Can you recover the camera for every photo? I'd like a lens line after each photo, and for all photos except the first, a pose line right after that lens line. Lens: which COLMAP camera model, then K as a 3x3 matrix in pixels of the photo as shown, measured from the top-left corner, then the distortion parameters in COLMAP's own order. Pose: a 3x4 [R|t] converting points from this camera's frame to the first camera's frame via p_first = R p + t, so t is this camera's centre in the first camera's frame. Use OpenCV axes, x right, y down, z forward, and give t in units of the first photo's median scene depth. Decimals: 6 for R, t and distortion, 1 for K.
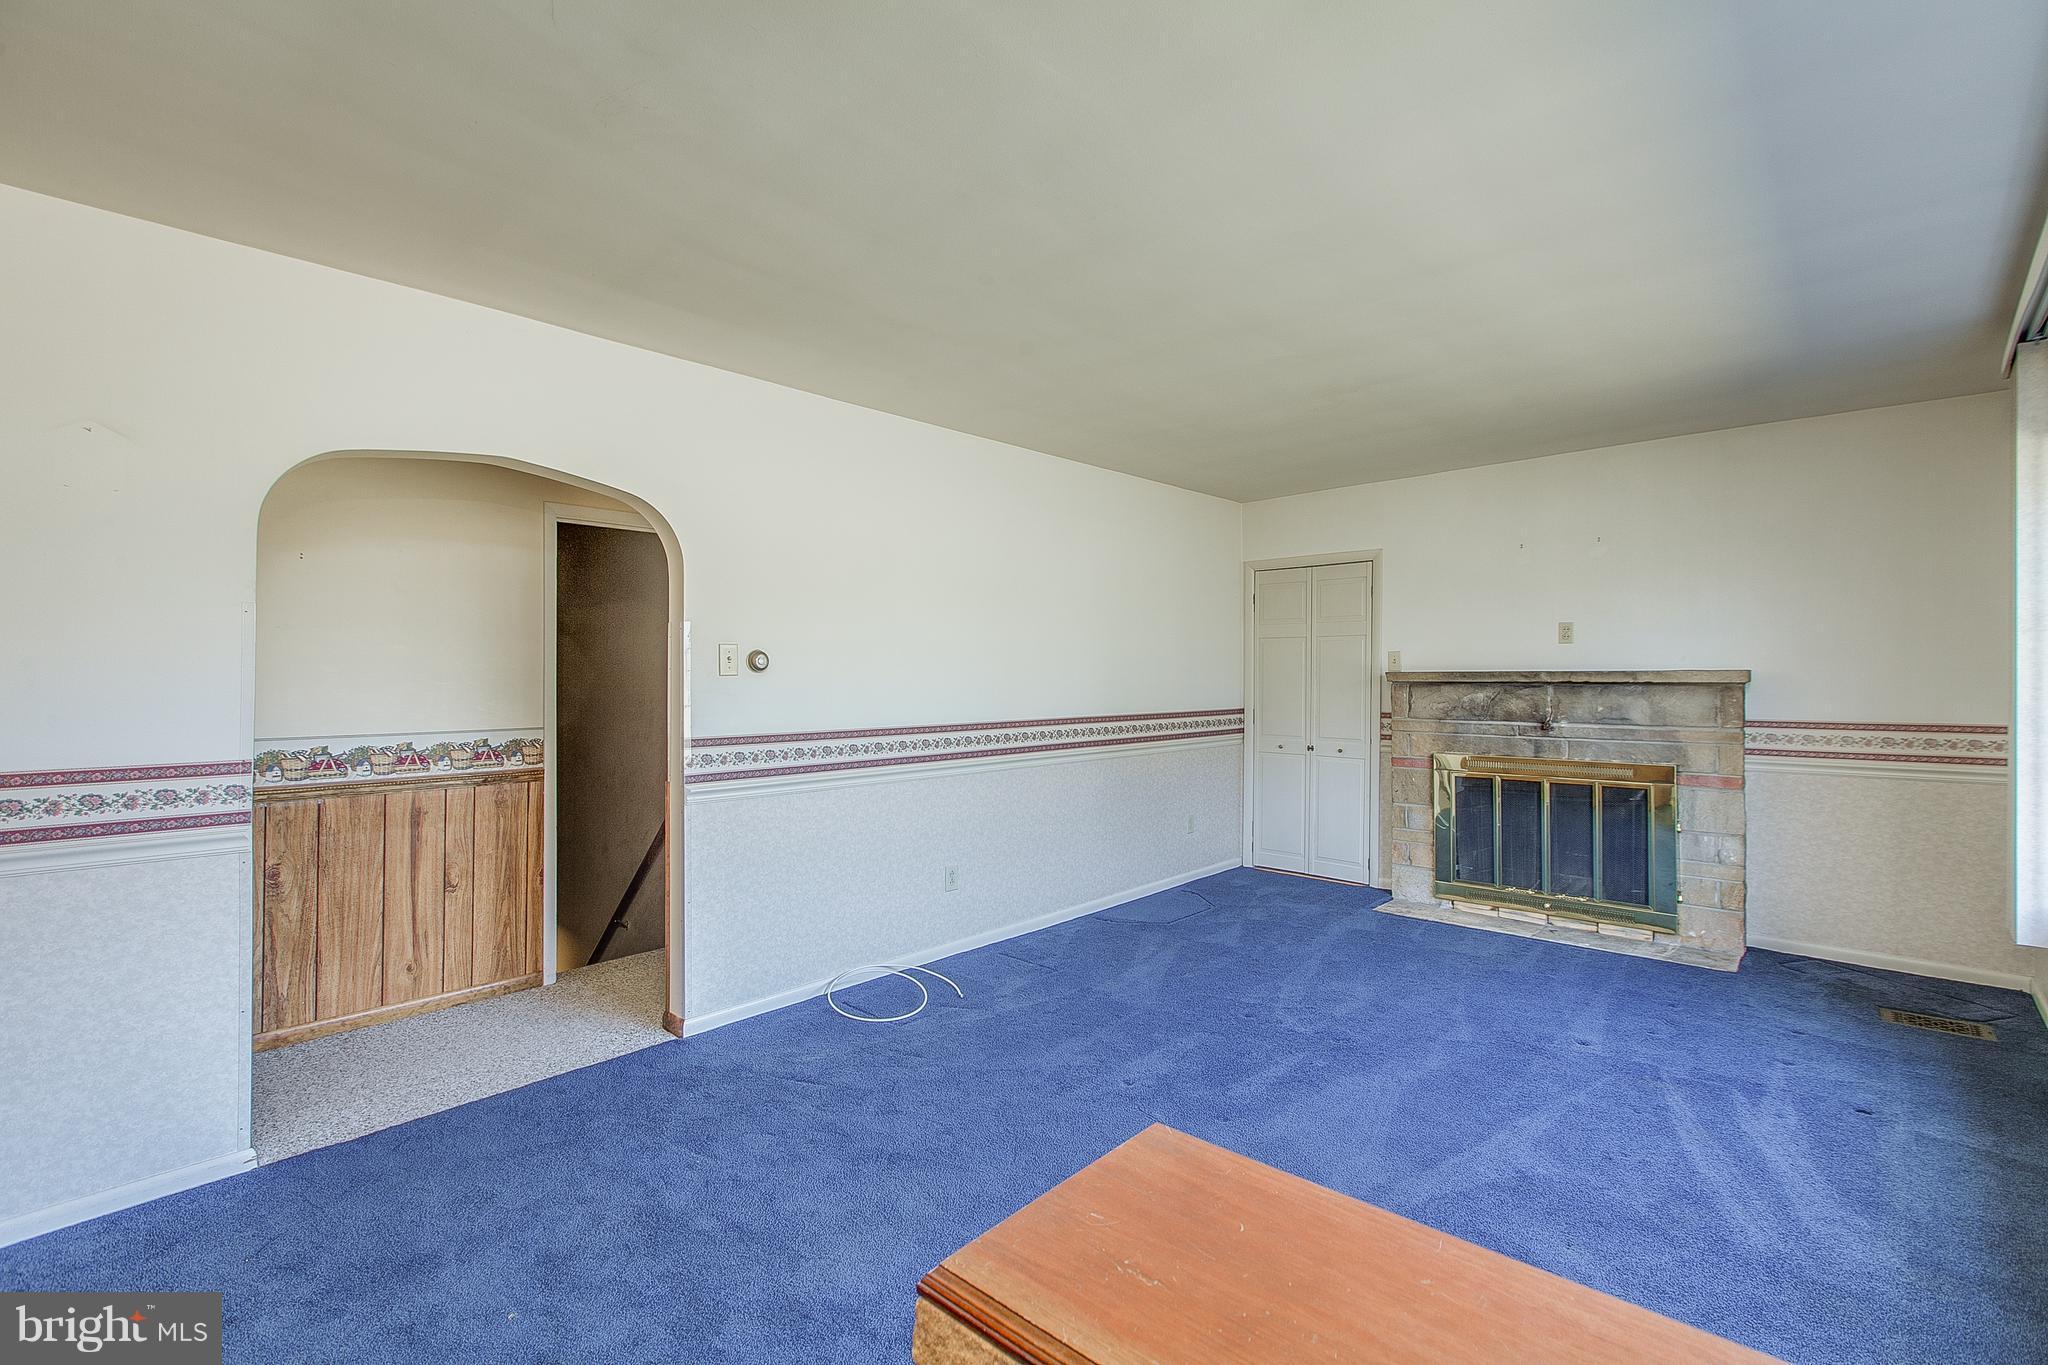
lens RADIAL K [[911.8, 0, 1024.0], [0, 911.8, 681.9], [0, 0, 1]] dist [-0.000399, 0.000024]
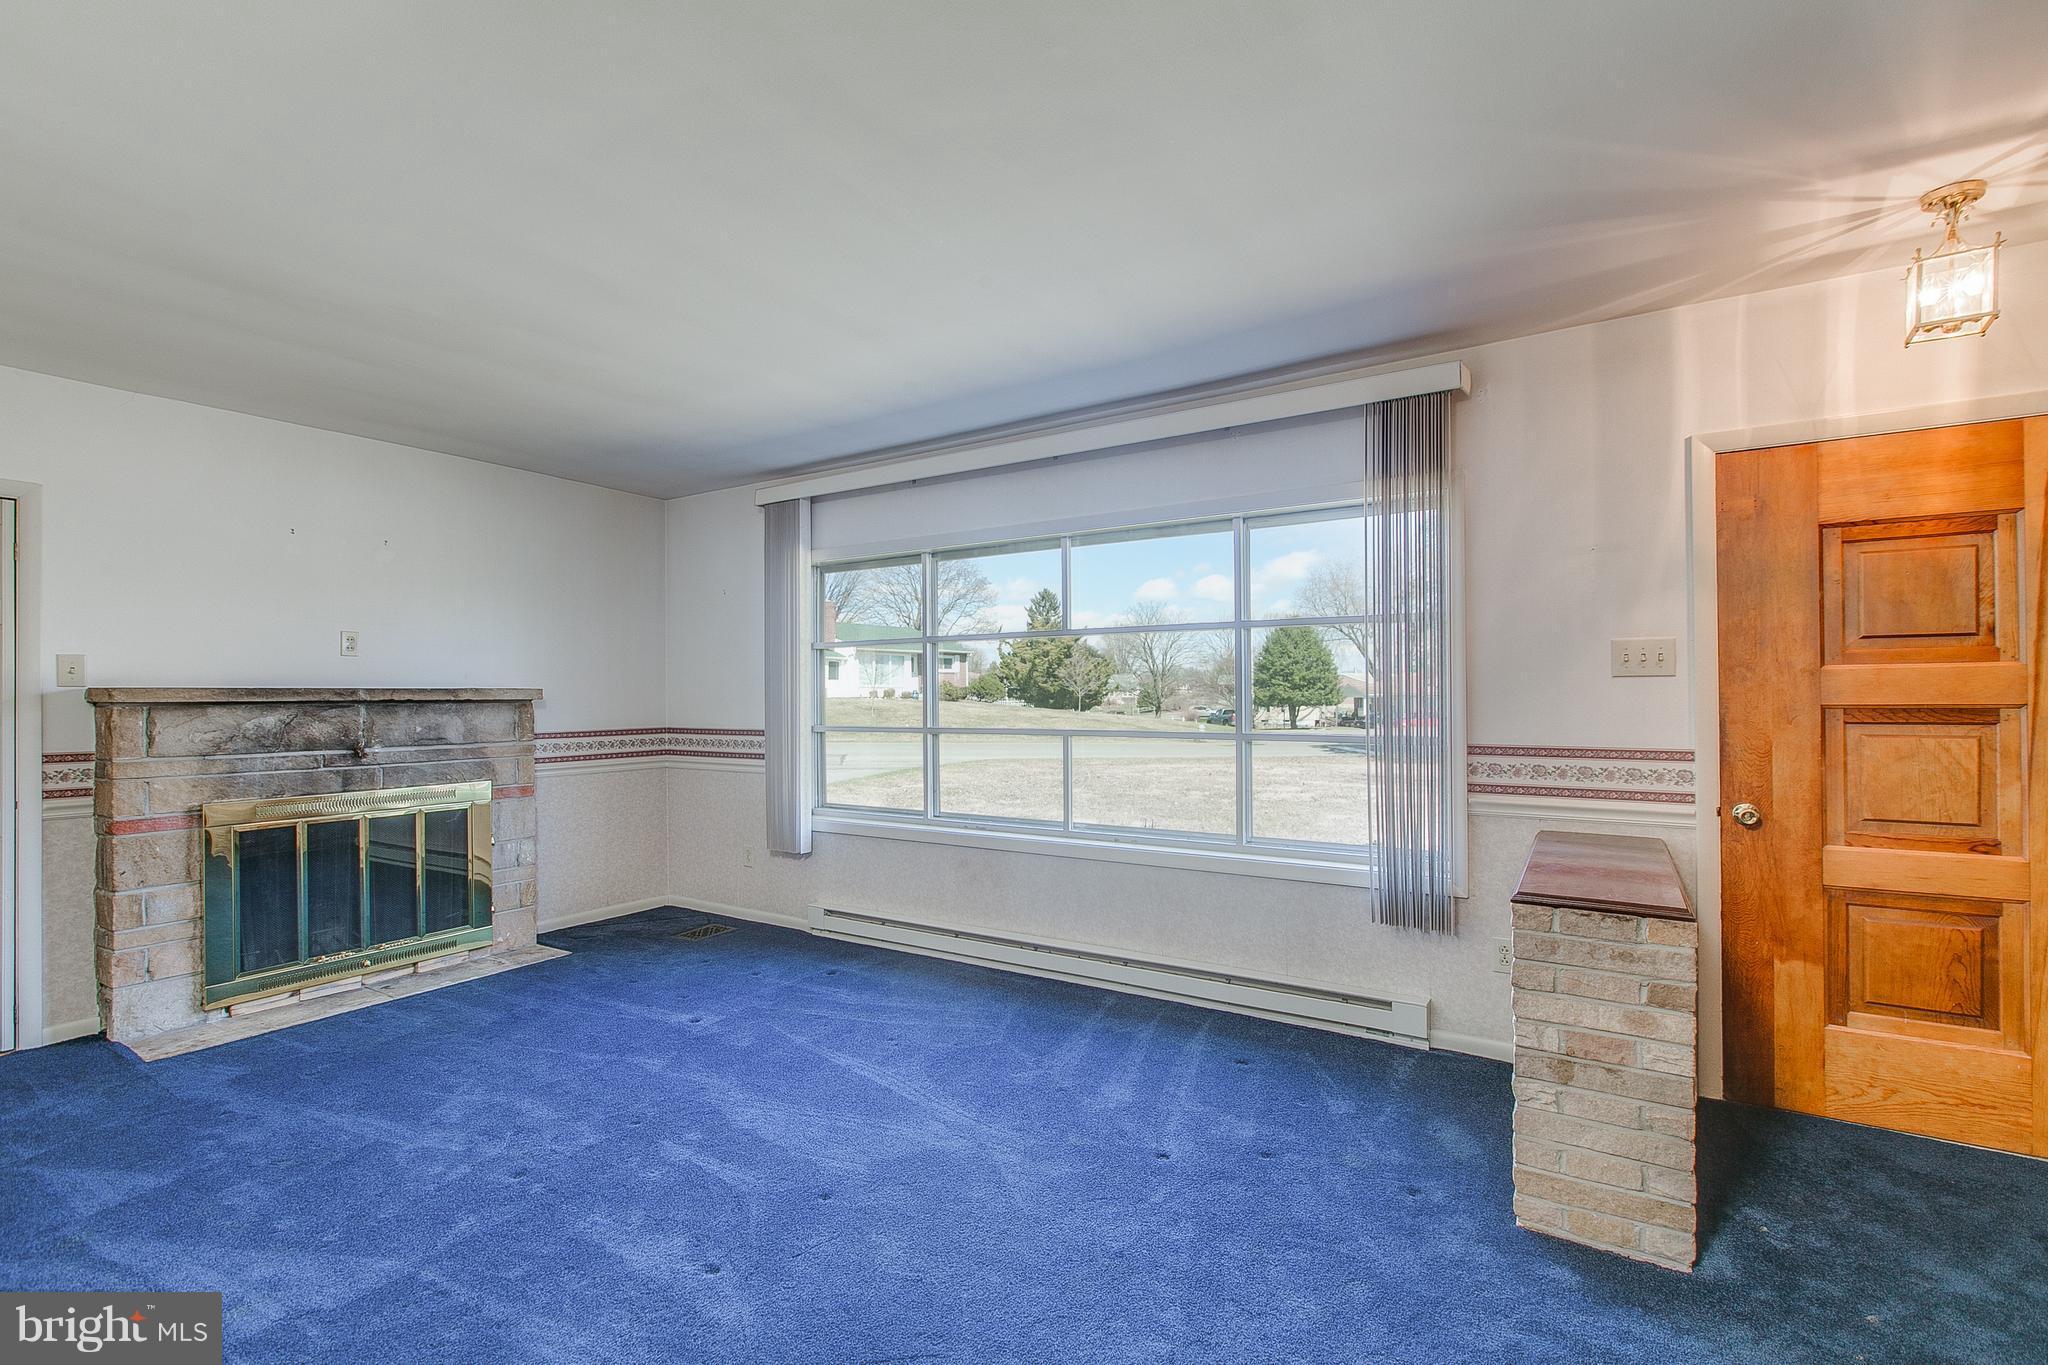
lens RADIAL K [[911.8, 0, 1029.3], [0, 911.8, 691.5], [0, 0, 1]] dist [-0.000399, 0.000024]
pose [[-0.179829, 0.006914, 0.983674, -0.366939], [0.014113, 0.999891, -0.004448, 0.003984], [-0.983597, 0.013082, -0.179907, 0.526204]]
